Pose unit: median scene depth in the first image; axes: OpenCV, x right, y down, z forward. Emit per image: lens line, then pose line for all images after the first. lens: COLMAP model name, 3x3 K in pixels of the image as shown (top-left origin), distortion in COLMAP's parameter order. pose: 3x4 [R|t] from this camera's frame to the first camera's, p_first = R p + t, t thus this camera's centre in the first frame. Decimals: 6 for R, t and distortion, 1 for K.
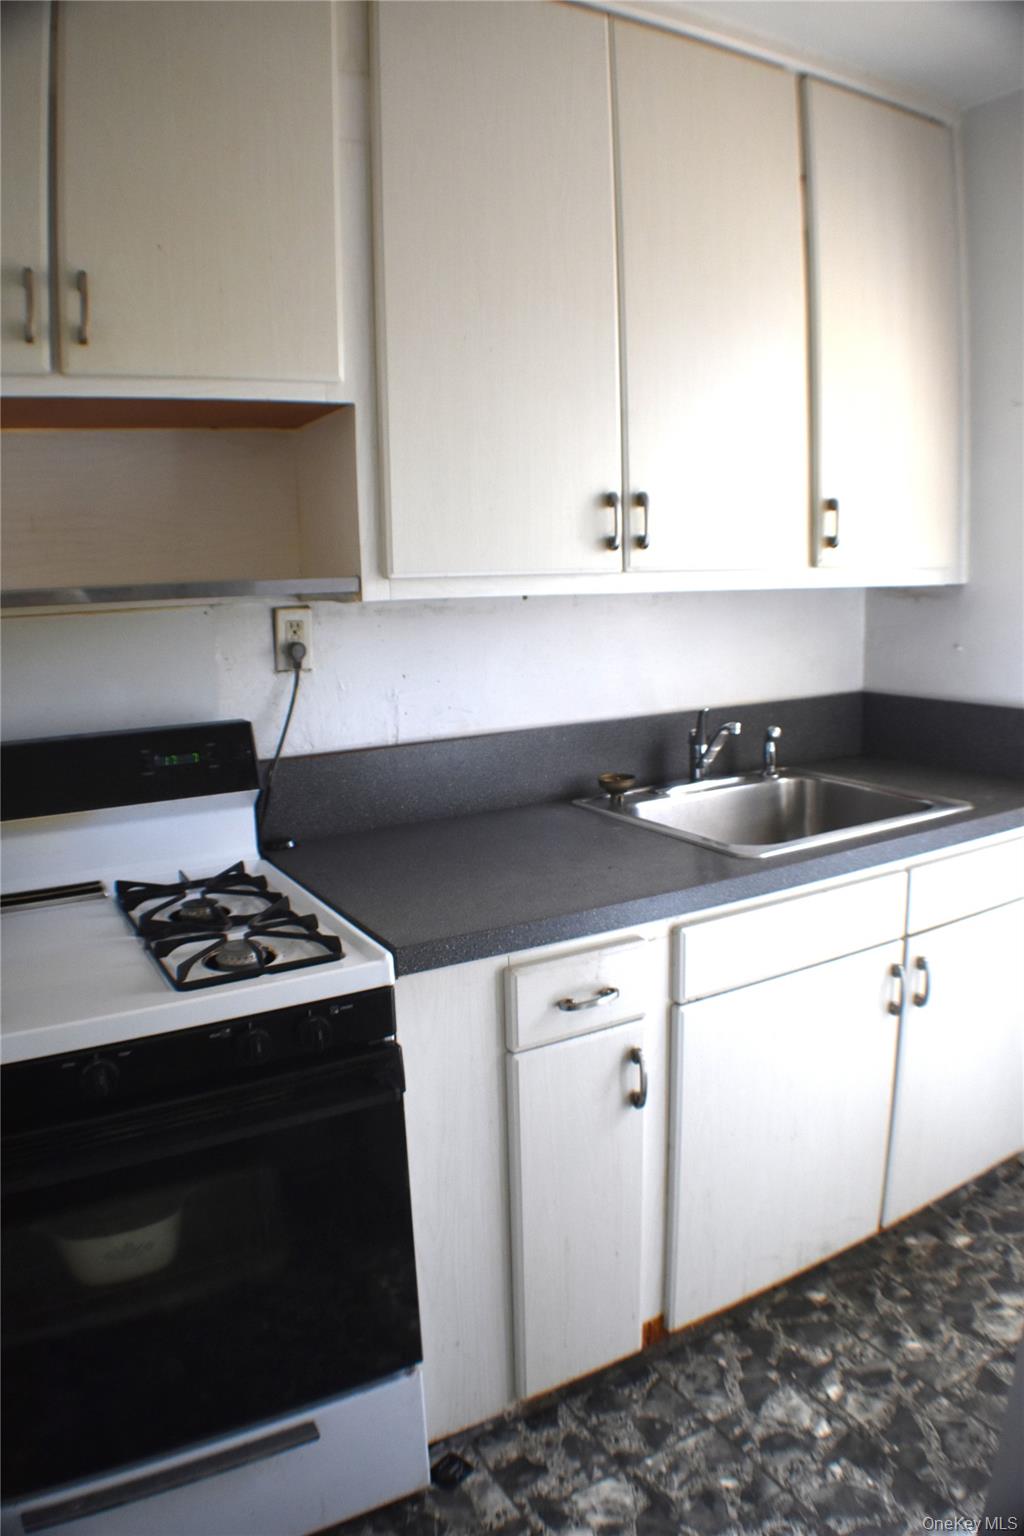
lens RADIAL K [[1066.2, 0, 512.0], [0, 1066.2, 768.0], [0, 0, 1]] dist [-0.191296, 0.045402]
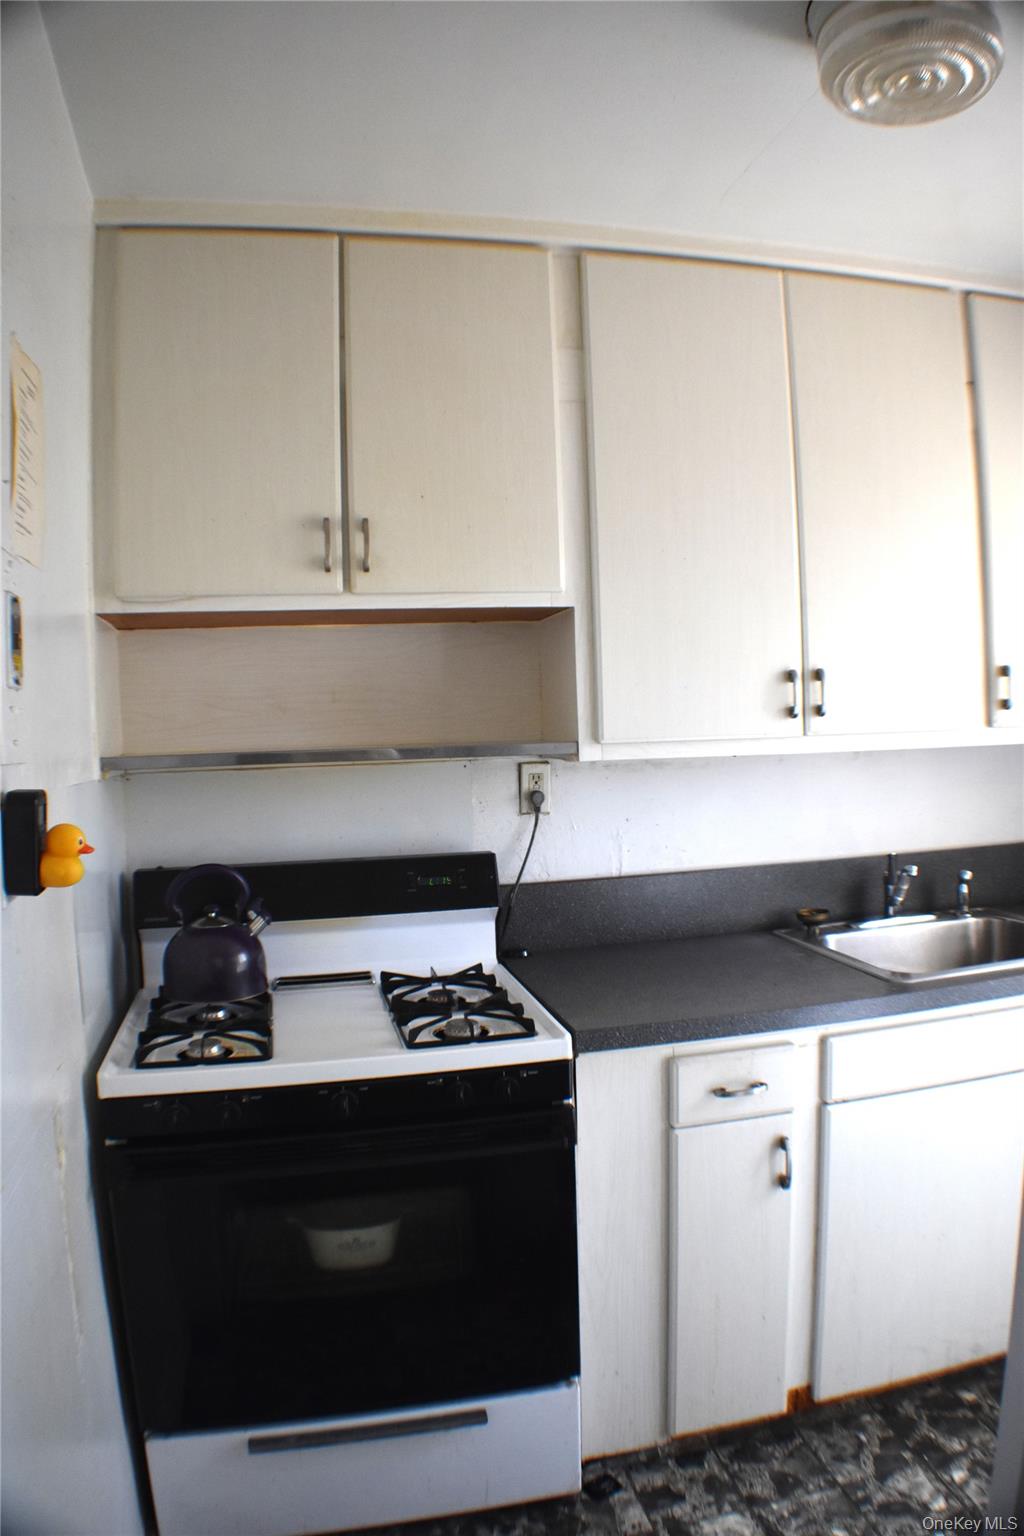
lens RADIAL K [[1066.2, 0, 512.0], [0, 1066.2, 768.0], [0, 0, 1]] dist [-0.191296, 0.045402]
pose [[0.956101, 0.008250, -0.292921, 0.154717], [-0.045599, 0.991616, -0.120907, 0.008517], [0.289467, 0.128956, 0.948461, -0.232172]]
